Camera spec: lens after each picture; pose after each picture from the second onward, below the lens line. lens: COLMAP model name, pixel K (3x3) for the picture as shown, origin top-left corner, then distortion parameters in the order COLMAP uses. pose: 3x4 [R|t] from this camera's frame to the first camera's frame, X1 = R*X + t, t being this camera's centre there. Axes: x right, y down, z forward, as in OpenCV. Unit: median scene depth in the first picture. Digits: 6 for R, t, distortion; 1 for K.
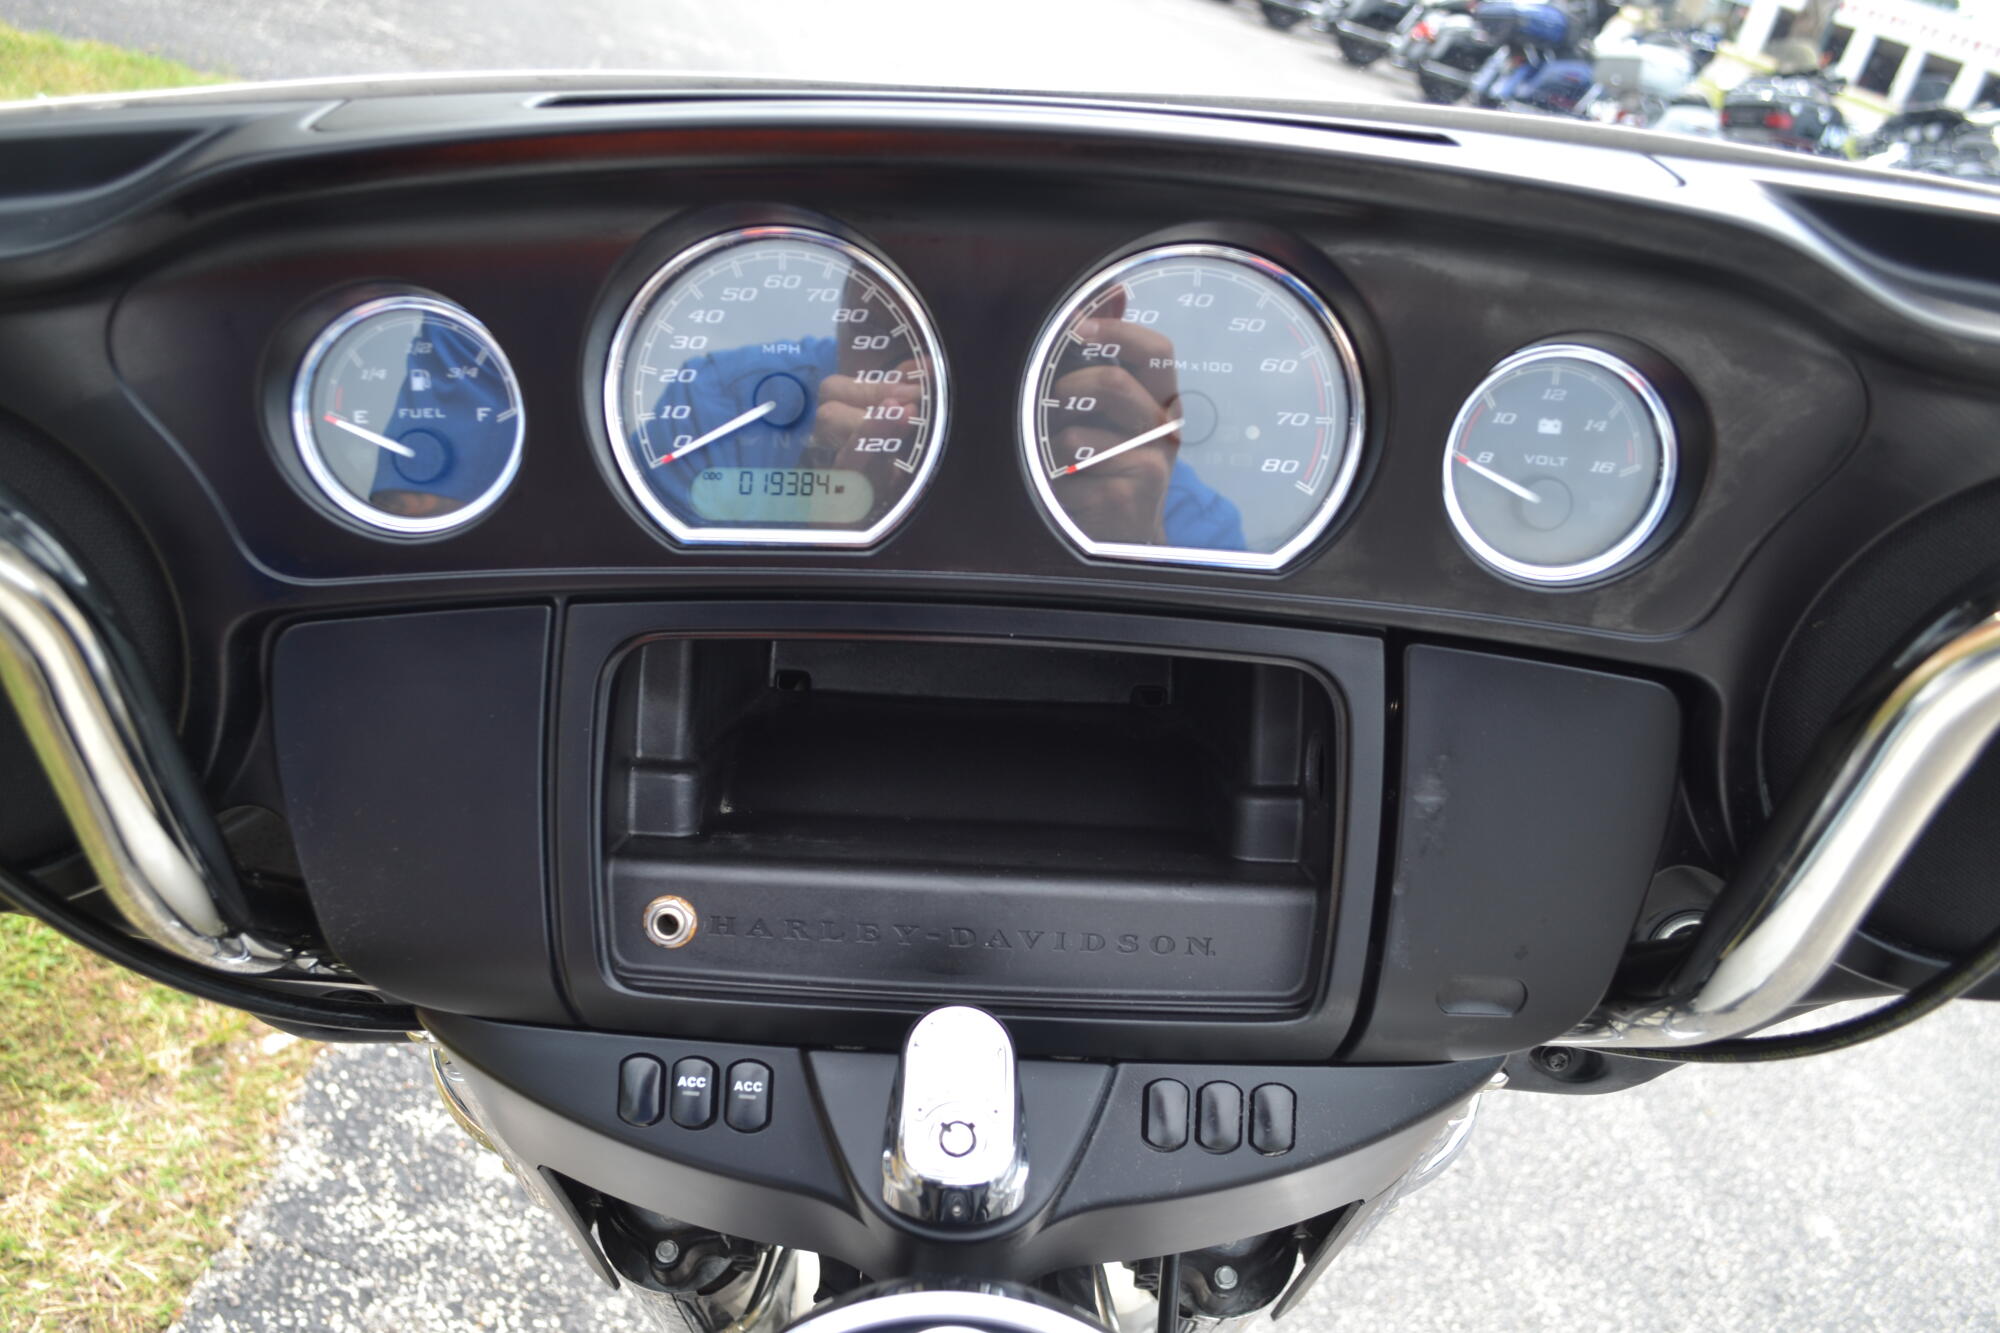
lens RADIAL K [[1738.9, 0, 967.0], [0, 1738.9, 672.0], [0, 0, 1]] dist [-0.083850, 0.007113]
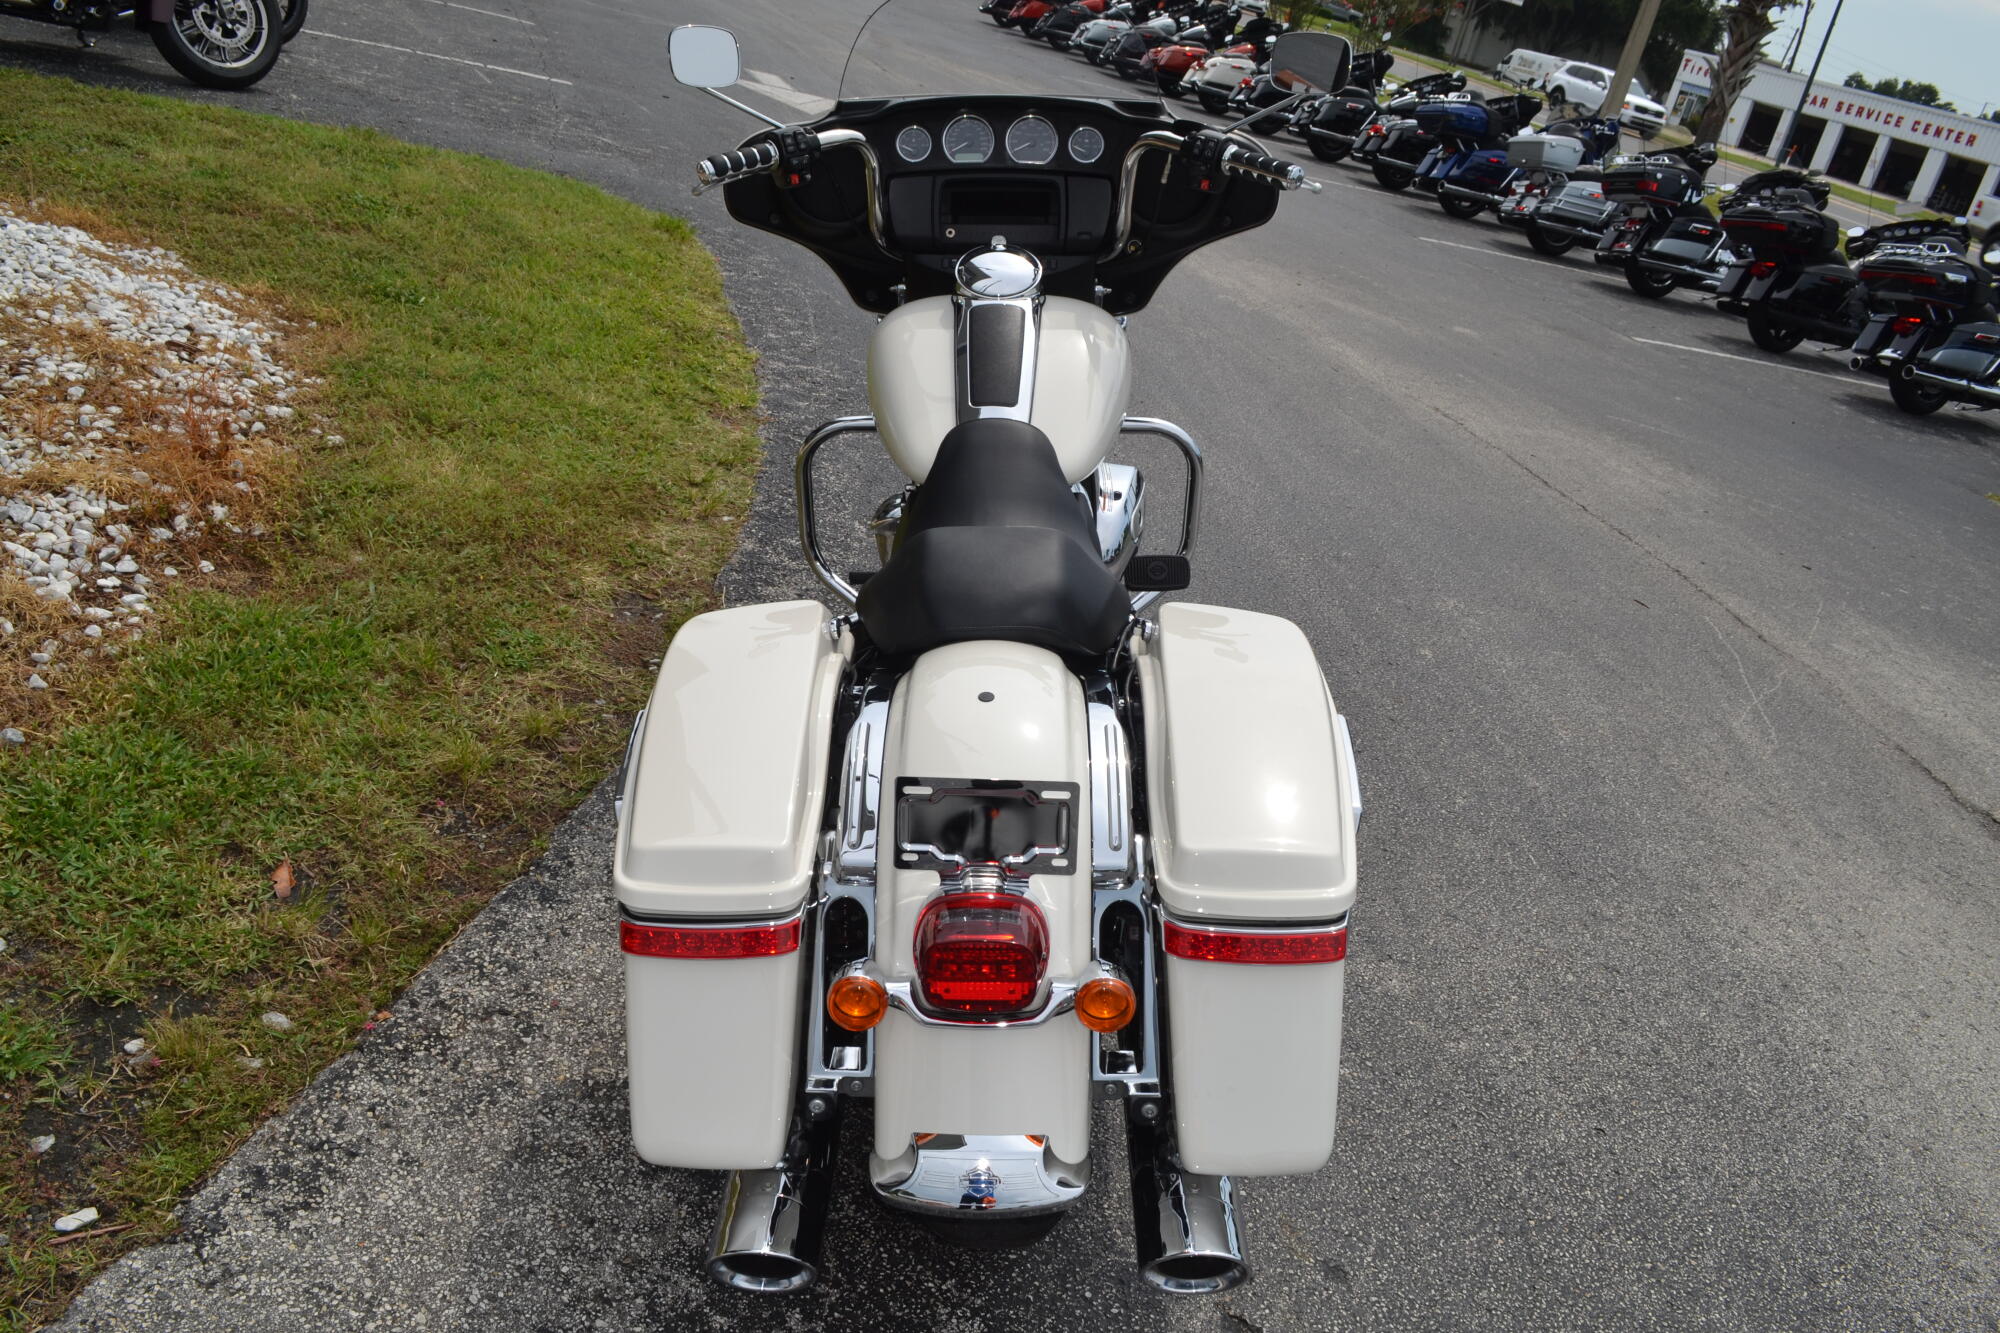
lens RADIAL K [[1614.7, 0, 1000.0], [0, 1614.7, 666.5], [0, 0, 1]] dist [-0.096019, 0.025709]
pose [[0.999407, -0.032687, -0.010851, 0.003120], [0.032164, 0.998455, -0.045308, 0.587450], [0.012315, 0.044932, 0.998914, -1.382192]]
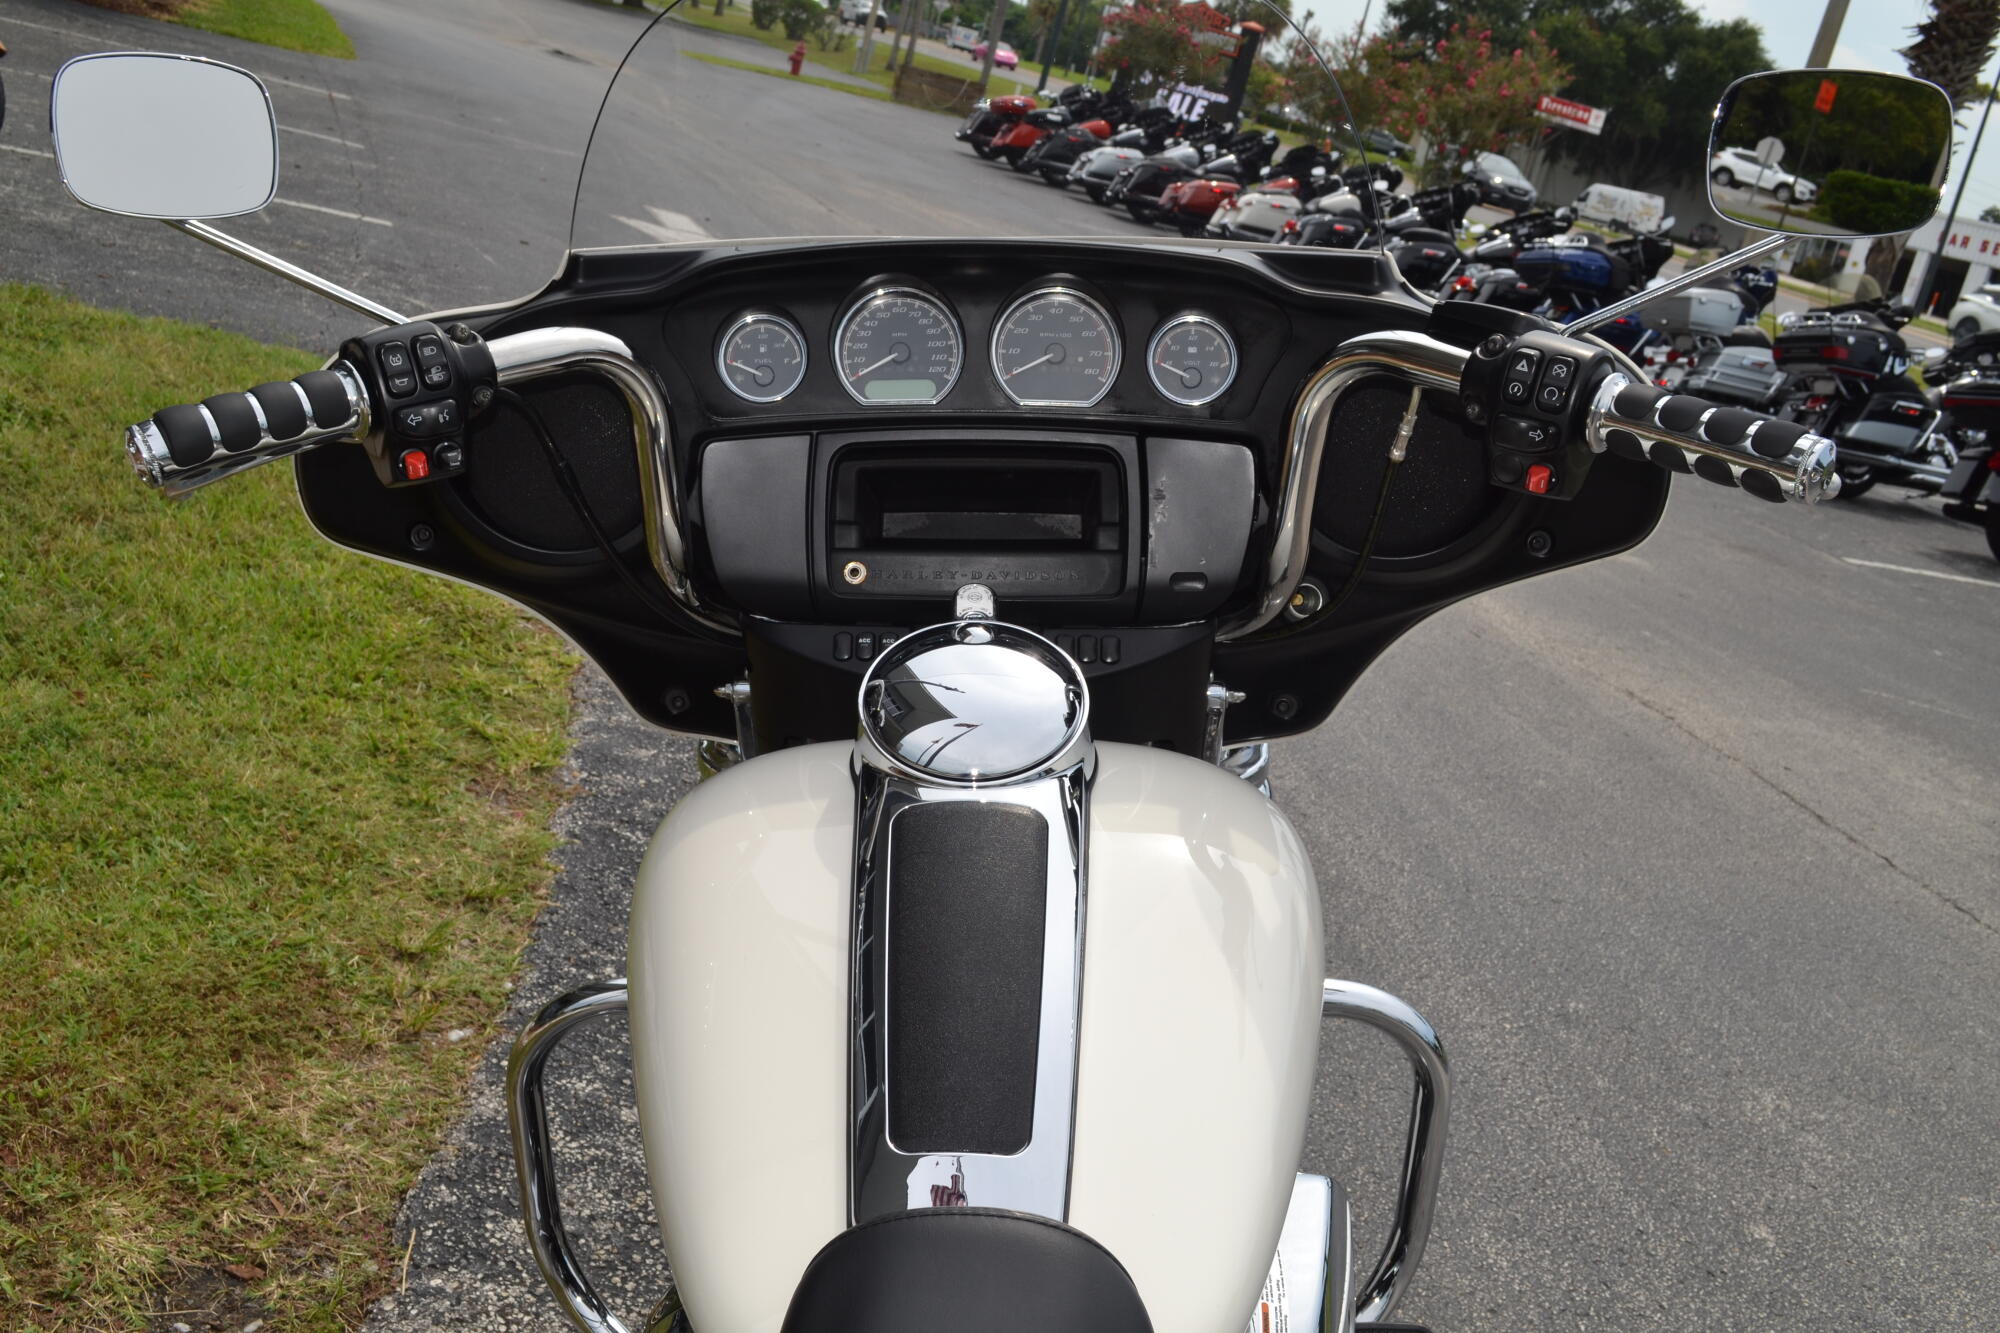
lens RADIAL K [[2004.1, 0, 1000.0], [0, 2004.1, 666.5], [0, 0, 1]] dist [-0.088049, 0.017168]
pose [[0.999327, -0.036588, 0.002471, 0.005578], [0.036443, 0.983350, -0.178028, 0.238962], [0.004084, 0.177998, 0.984022, -0.529632]]
